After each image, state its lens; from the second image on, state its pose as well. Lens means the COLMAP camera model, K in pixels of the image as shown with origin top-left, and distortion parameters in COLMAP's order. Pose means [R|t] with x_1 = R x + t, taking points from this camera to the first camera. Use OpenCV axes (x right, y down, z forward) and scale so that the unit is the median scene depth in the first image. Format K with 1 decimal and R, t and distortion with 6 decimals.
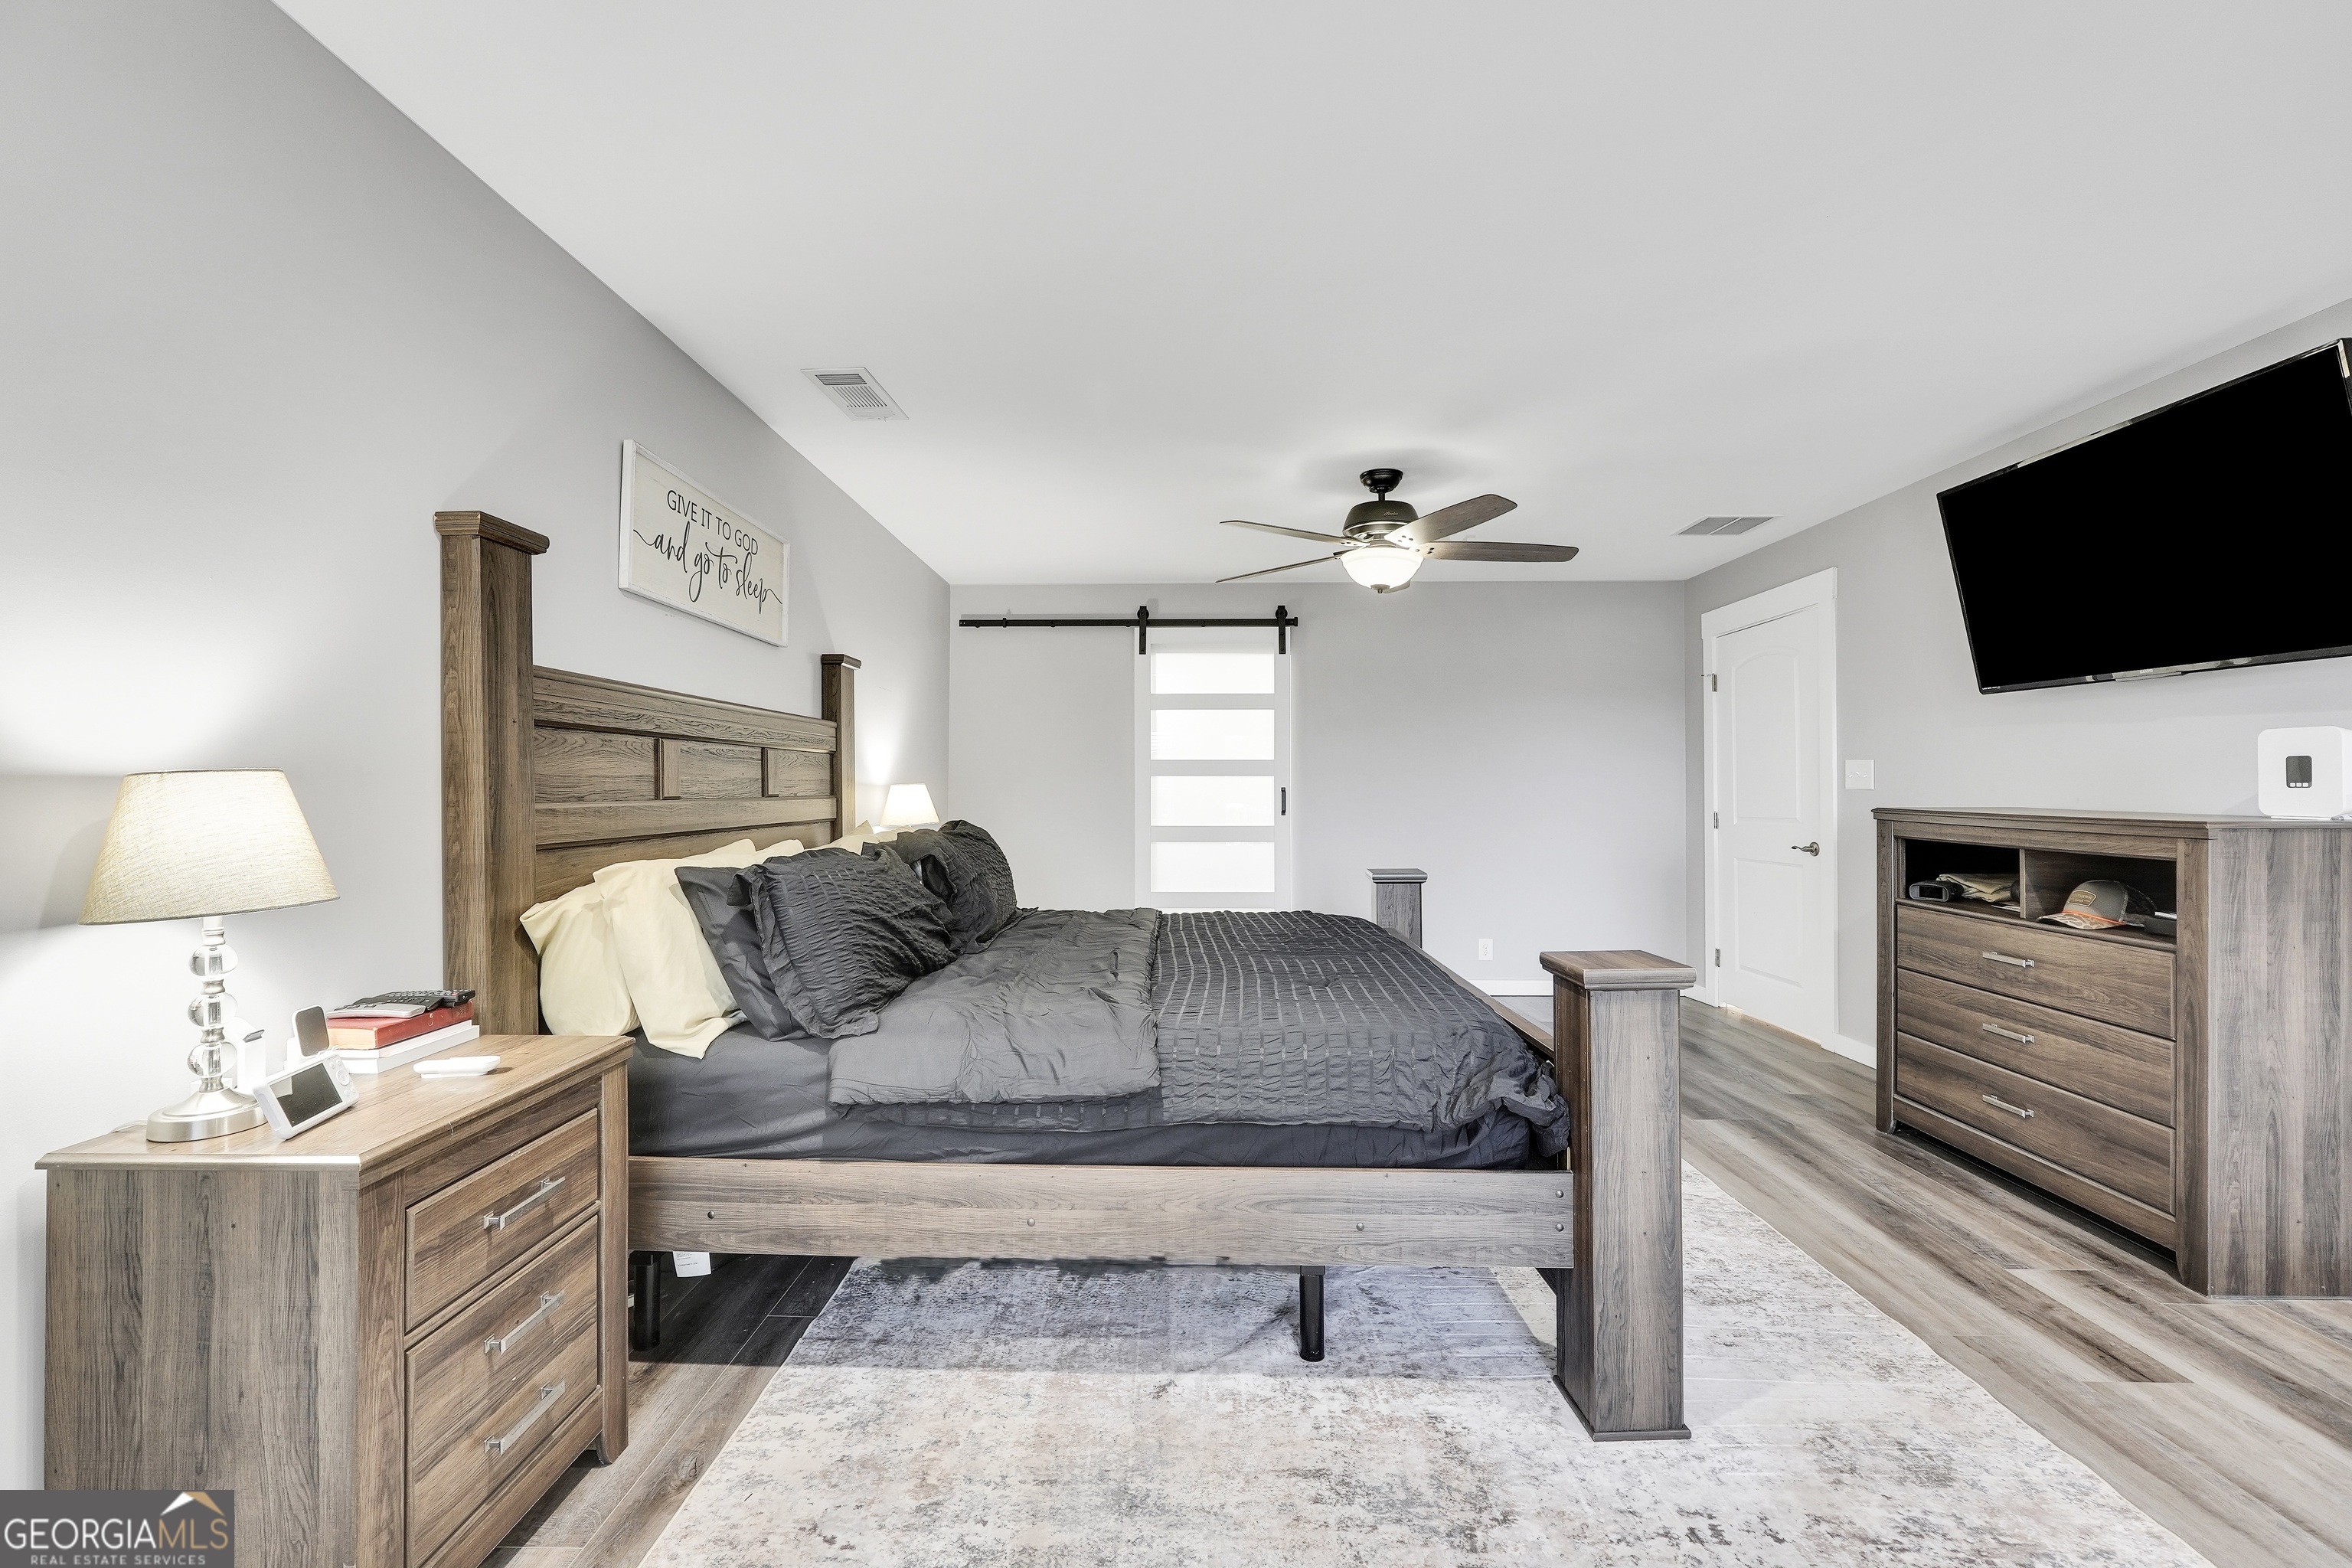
lens RADIAL K [[987.8, 0, 1159.1], [0, 987.8, 784.9], [0, 0, 1]] dist [-0.016498, 0.005238]
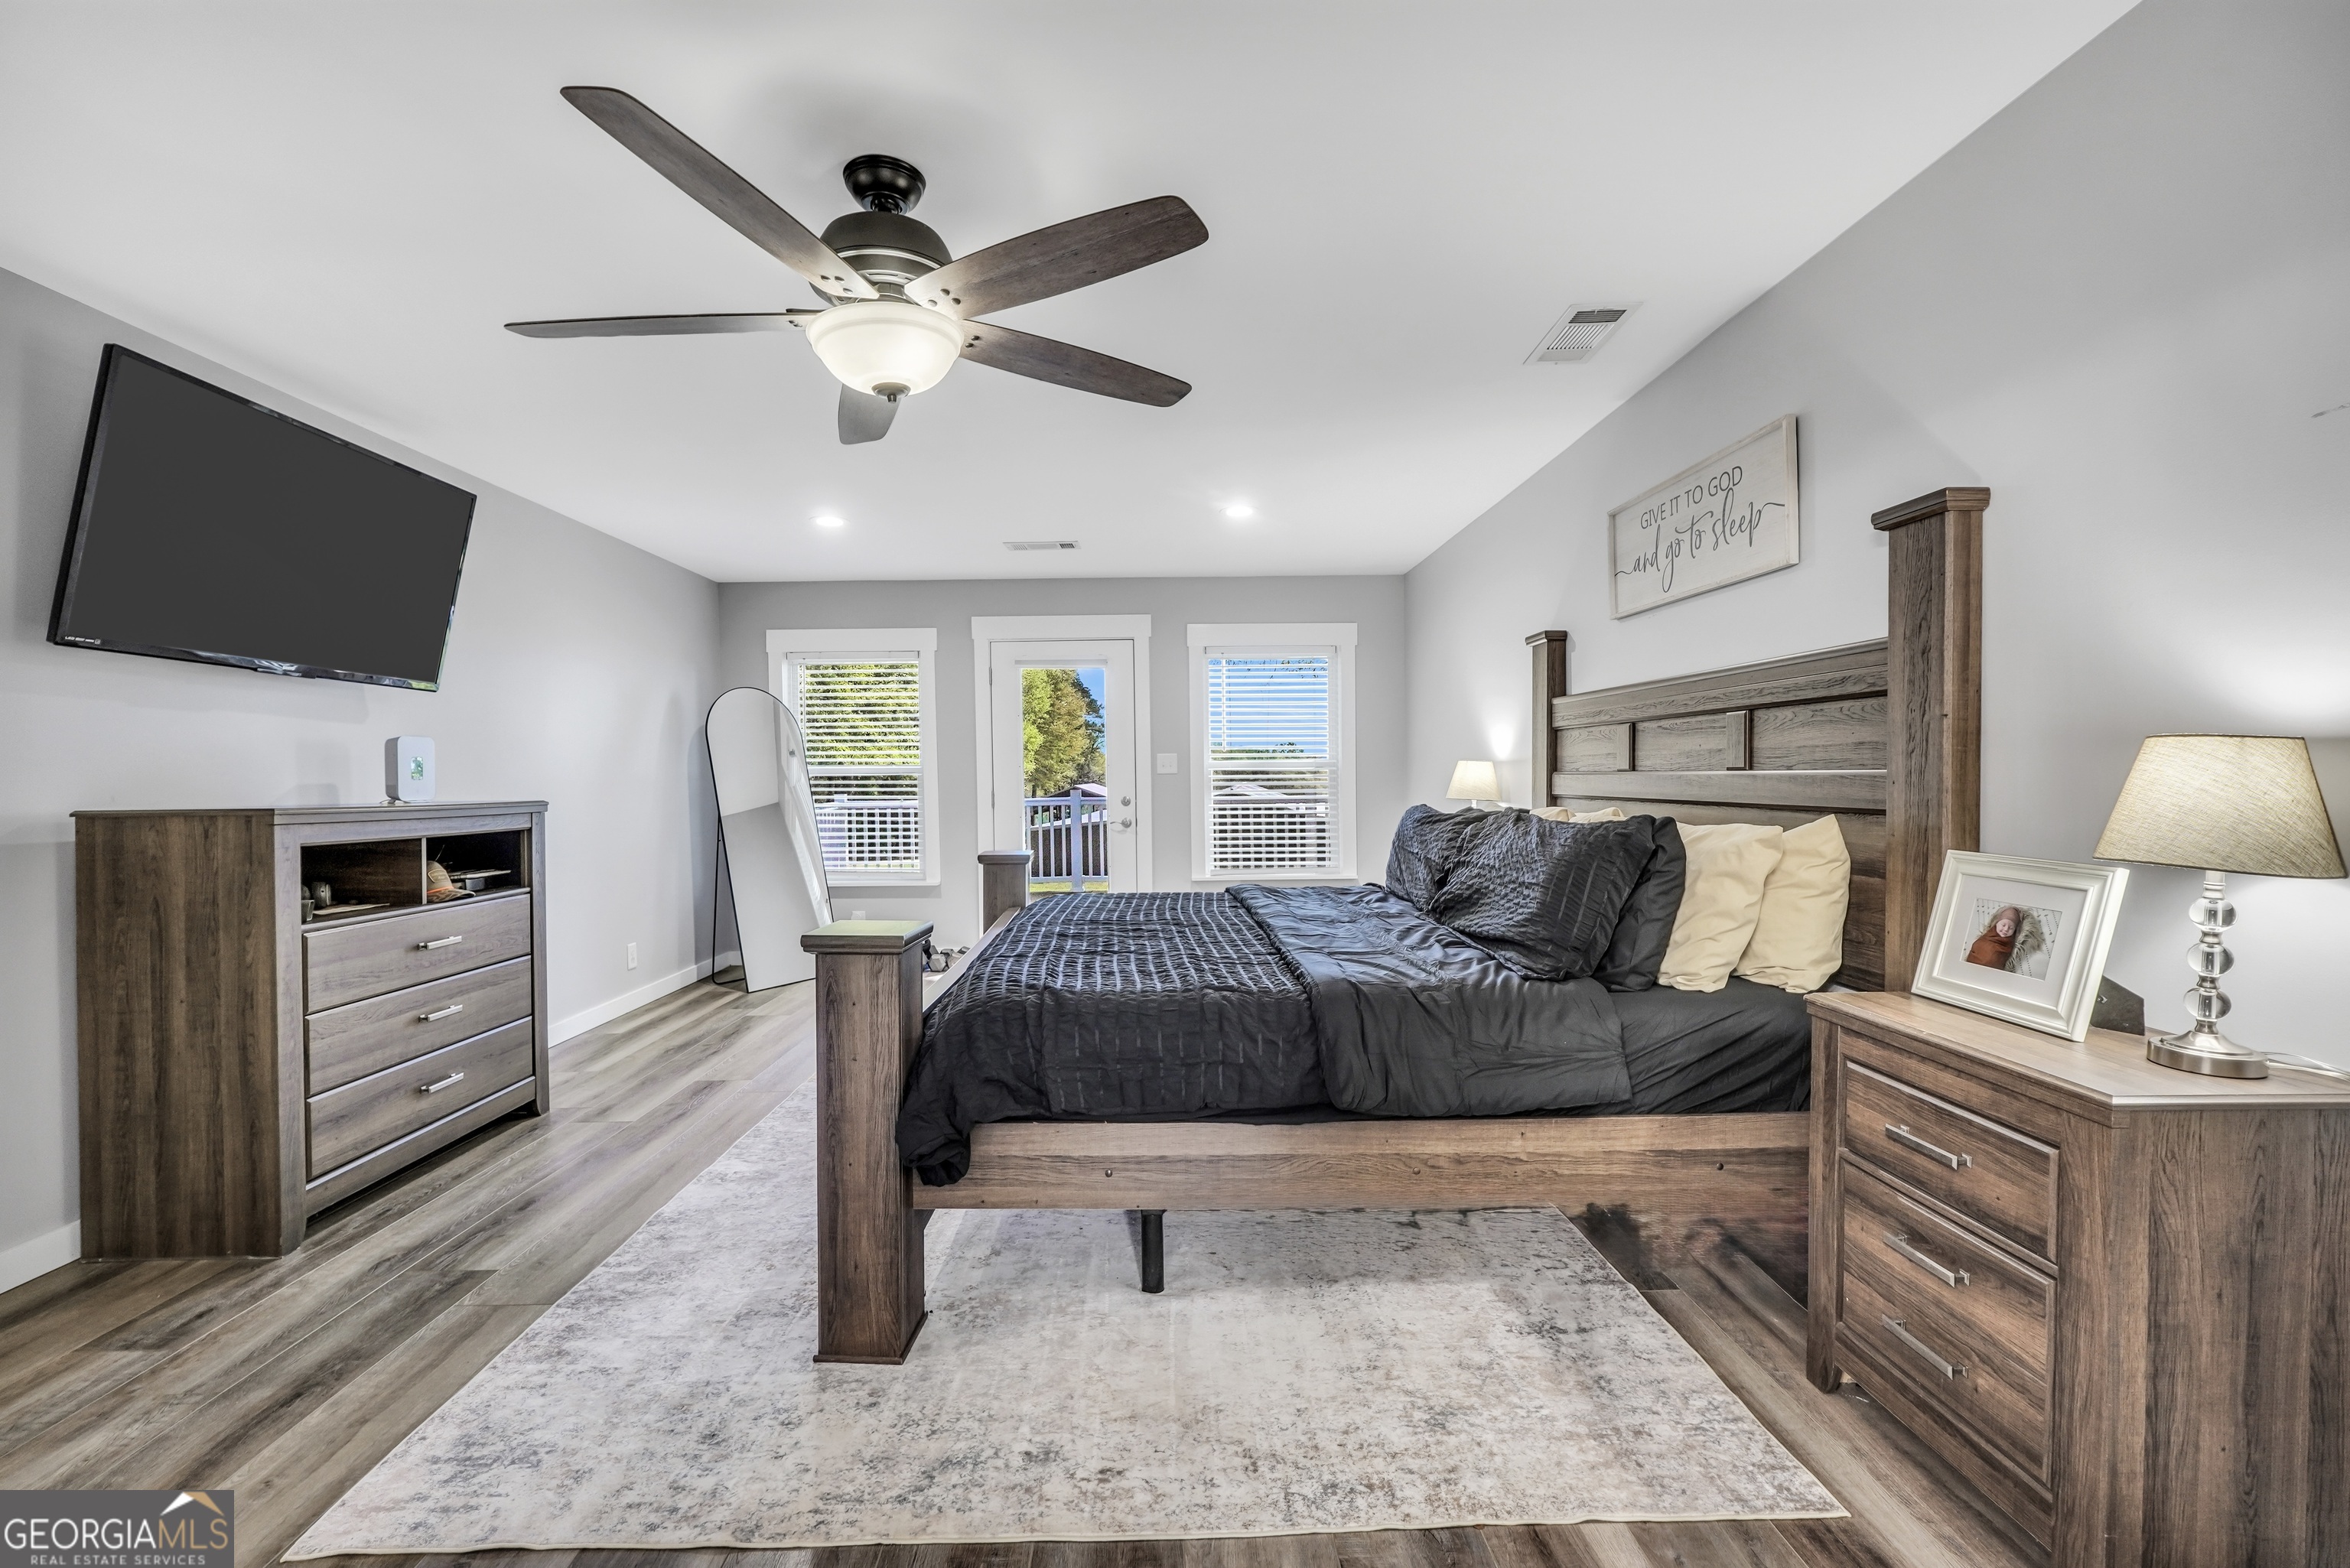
lens RADIAL K [[986.9, 0, 1154.0], [0, 986.9, 793.3], [0, 0, 1]] dist [-0.016498, 0.005238]
pose [[-0.999251, 0.015640, -0.035385, 0.174392], [0.015104, 0.999768, 0.015368, 0.015598], [0.035617, 0.014822, -0.999256, 2.605069]]
